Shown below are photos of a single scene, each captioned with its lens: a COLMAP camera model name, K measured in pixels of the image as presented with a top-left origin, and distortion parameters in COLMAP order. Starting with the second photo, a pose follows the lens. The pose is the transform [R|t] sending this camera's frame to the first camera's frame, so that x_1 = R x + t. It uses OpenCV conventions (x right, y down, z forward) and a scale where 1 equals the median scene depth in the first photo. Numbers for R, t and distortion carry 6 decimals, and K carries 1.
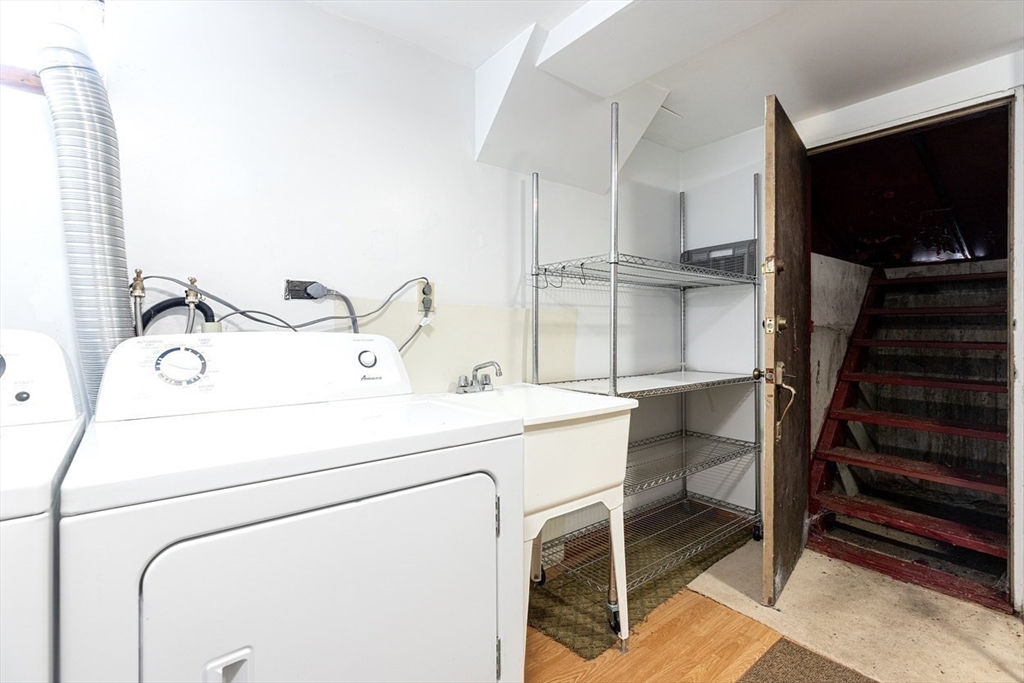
lens RADIAL K [[469.7, 0, 512.2], [0, 469.7, 337.3], [0, 0, 1]] dist [0.008642, -0.001156]
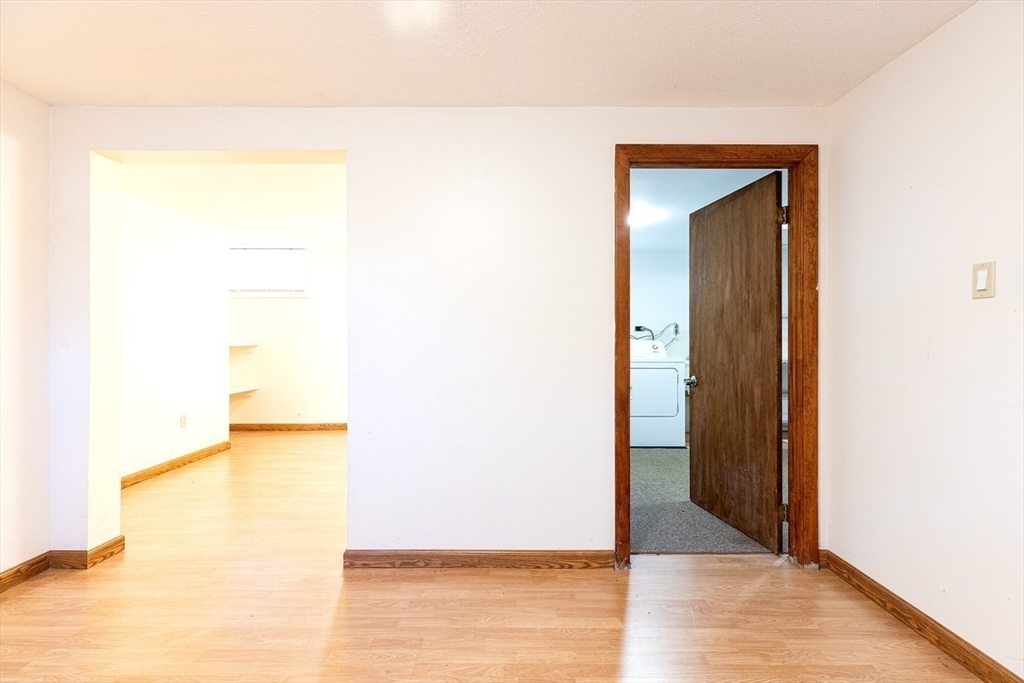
lens RADIAL K [[469.7, 0, 512.8], [0, 469.7, 340.3], [0, 0, 1]] dist [0.008642, -0.001156]
pose [[0.773310, -0.001979, -0.634025, 1.039520], [-0.003380, 0.999968, -0.007244, 0.017689], [0.634019, 0.007745, 0.773279, -2.290630]]
